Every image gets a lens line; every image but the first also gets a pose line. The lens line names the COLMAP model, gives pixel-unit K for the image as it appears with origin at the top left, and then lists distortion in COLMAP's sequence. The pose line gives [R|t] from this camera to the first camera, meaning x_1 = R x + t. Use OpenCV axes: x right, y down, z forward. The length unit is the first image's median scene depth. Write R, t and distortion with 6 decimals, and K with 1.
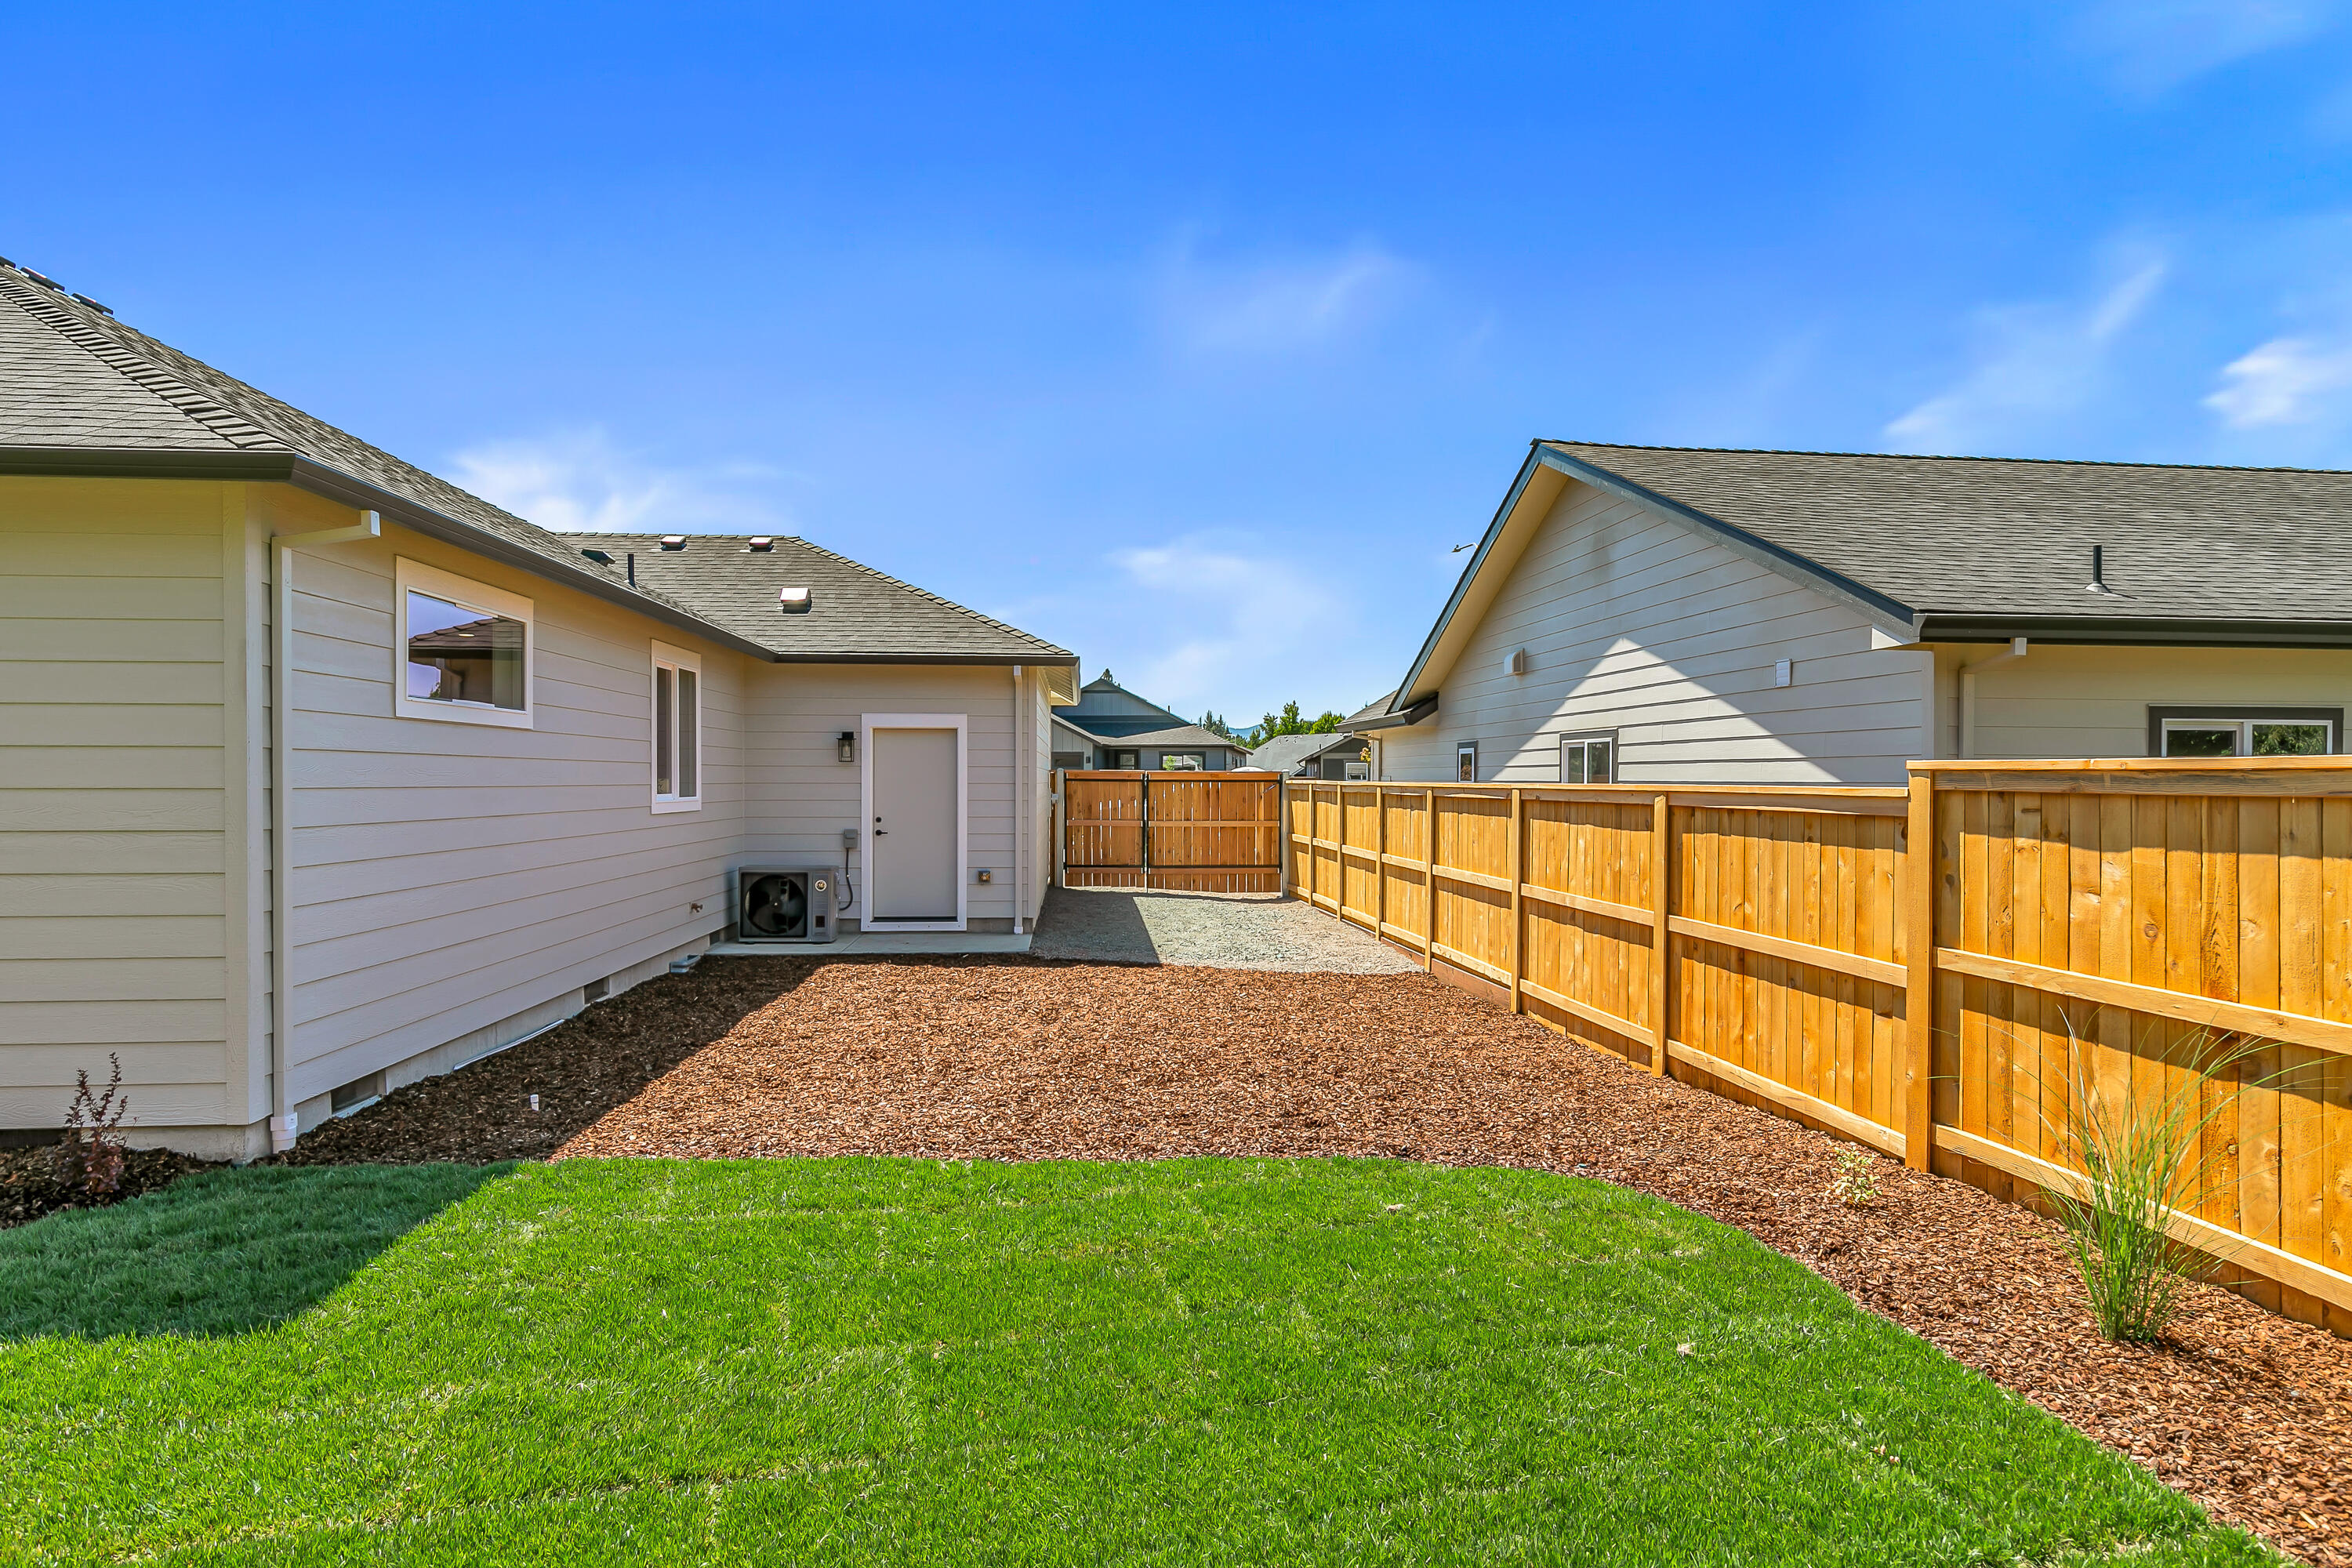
lens RADIAL K [[1295.6, 0, 1169.2], [0, 1295.6, 785.3], [0, 0, 1]] dist [0.003369, -0.000680]
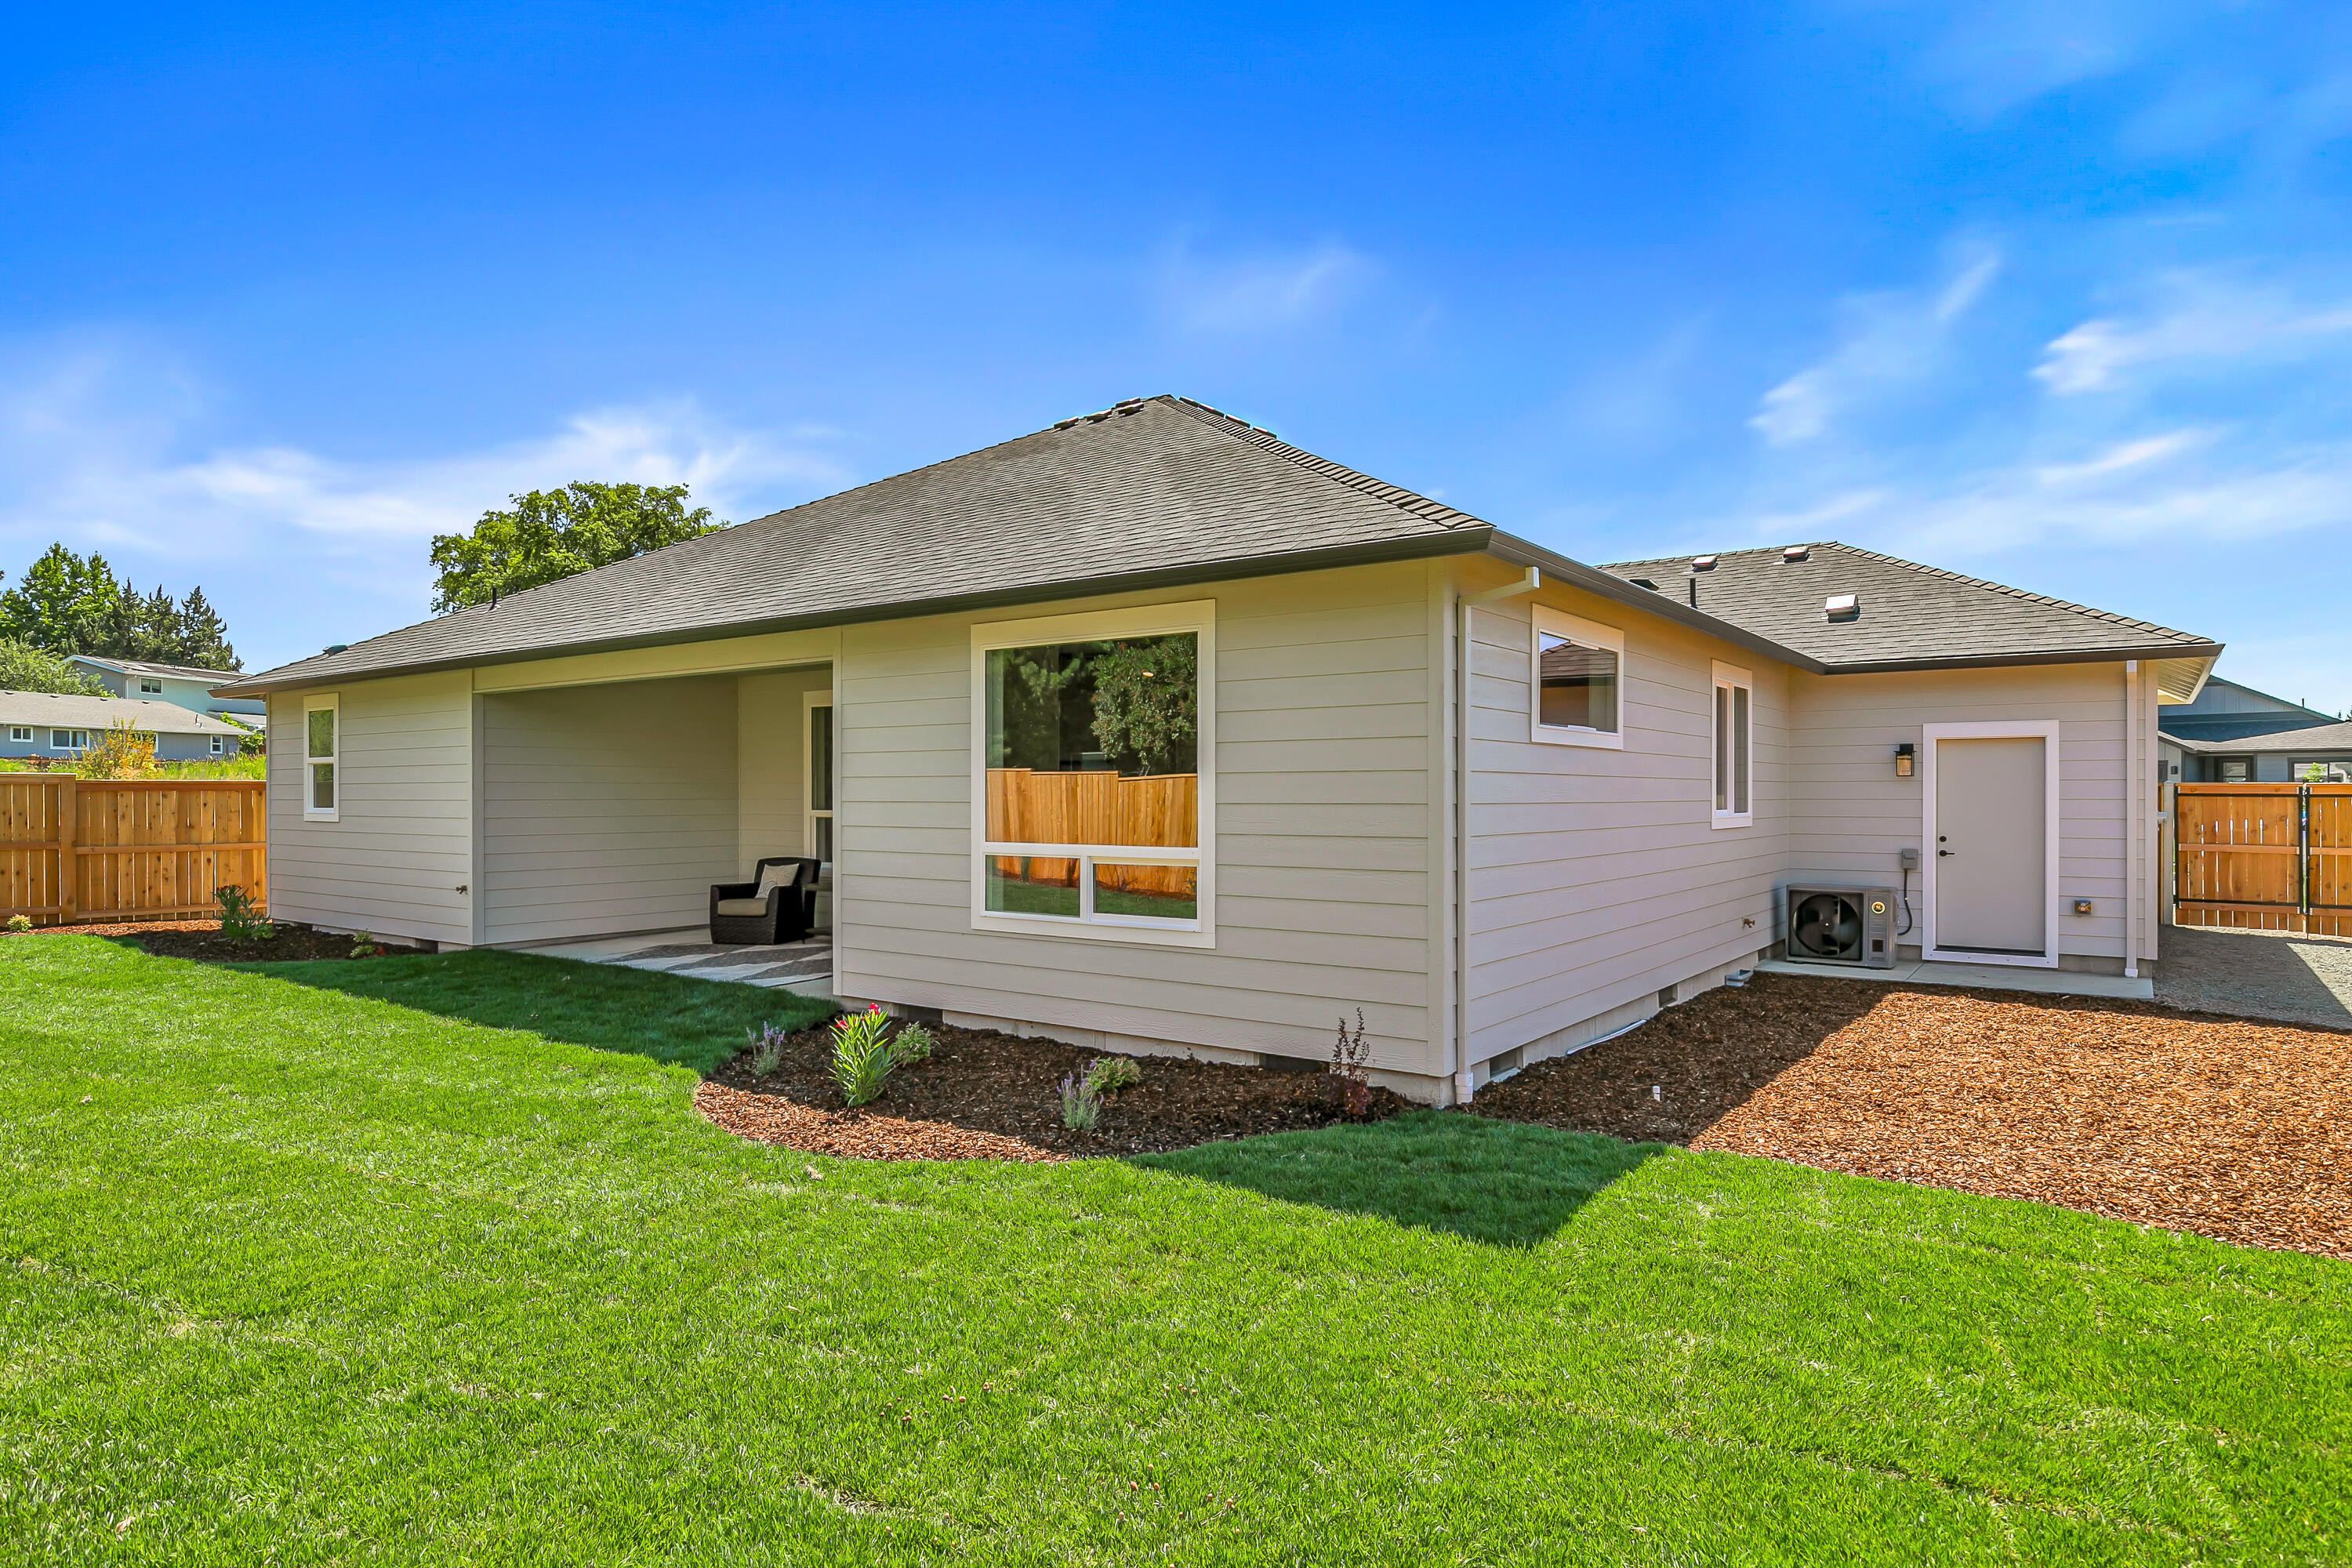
lens RADIAL K [[1295.6, 0, 1176.6], [0, 1295.6, 789.0], [0, 0, 1]] dist [0.003369, -0.000680]
pose [[0.770144, -0.006306, -0.637839, -0.086844], [0.000099, 0.999952, -0.009766, 0.000367], [0.637871, 0.007458, 0.770108, -0.077774]]
